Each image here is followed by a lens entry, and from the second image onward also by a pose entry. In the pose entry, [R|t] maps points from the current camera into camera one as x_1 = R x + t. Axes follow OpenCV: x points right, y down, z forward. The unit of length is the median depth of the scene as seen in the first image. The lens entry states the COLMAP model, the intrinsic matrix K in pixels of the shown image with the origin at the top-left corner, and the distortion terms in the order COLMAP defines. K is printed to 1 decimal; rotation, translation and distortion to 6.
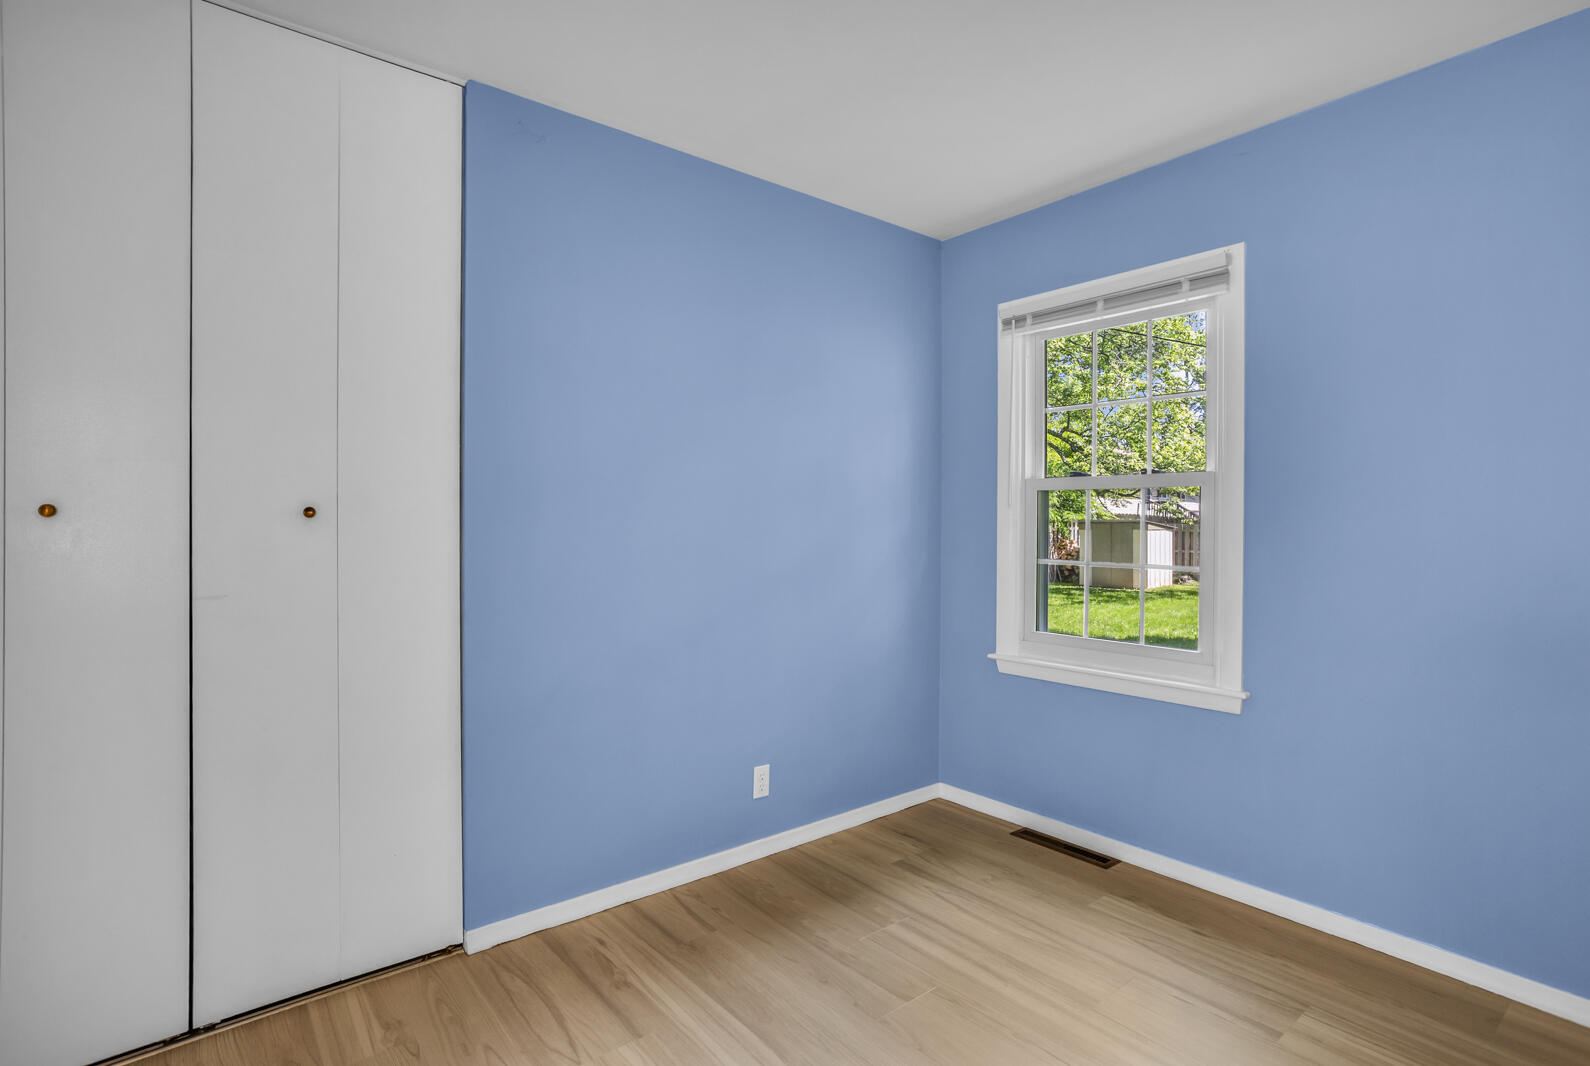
lens RADIAL K [[782.1, 0, 790.0], [0, 782.1, 532.9], [0, 0, 1]] dist [-0.000534, 0.003383]
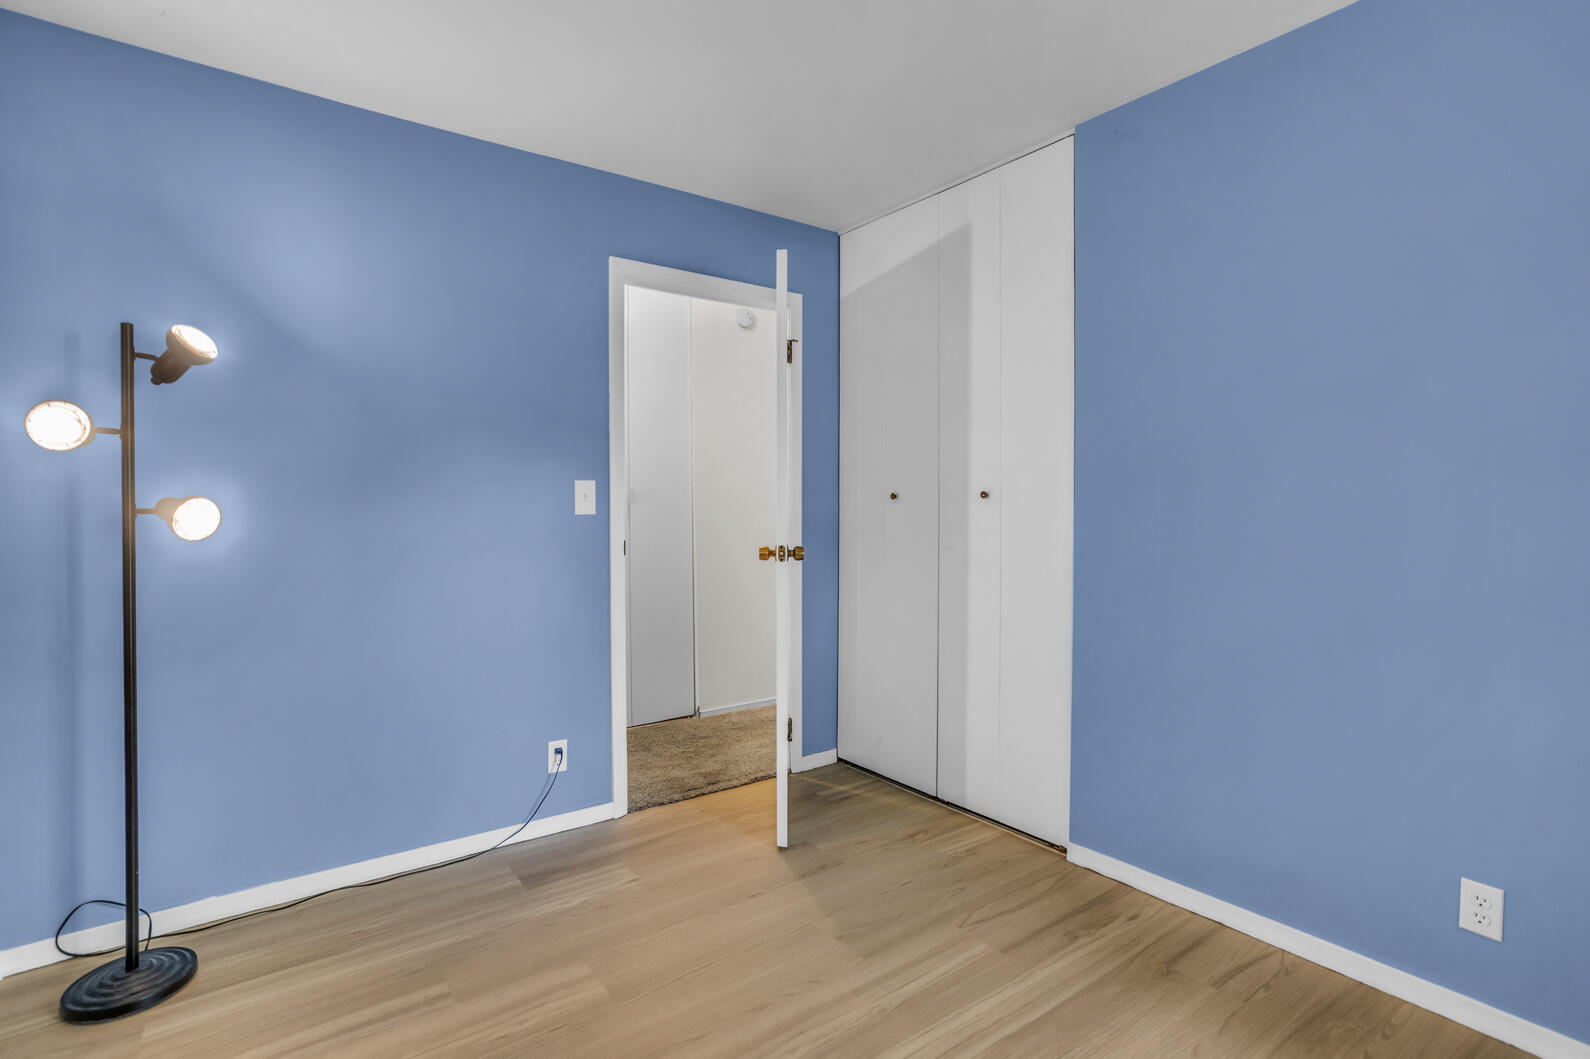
lens RADIAL K [[782.1, 0, 787.5], [0, 782.1, 521.2], [0, 0, 1]] dist [-0.000534, 0.003383]
pose [[-0.024612, 0.023708, -0.999416, 0.650880], [-0.008249, 0.999680, 0.023918, -0.006314], [0.999663, 0.008833, -0.024409, 0.489440]]
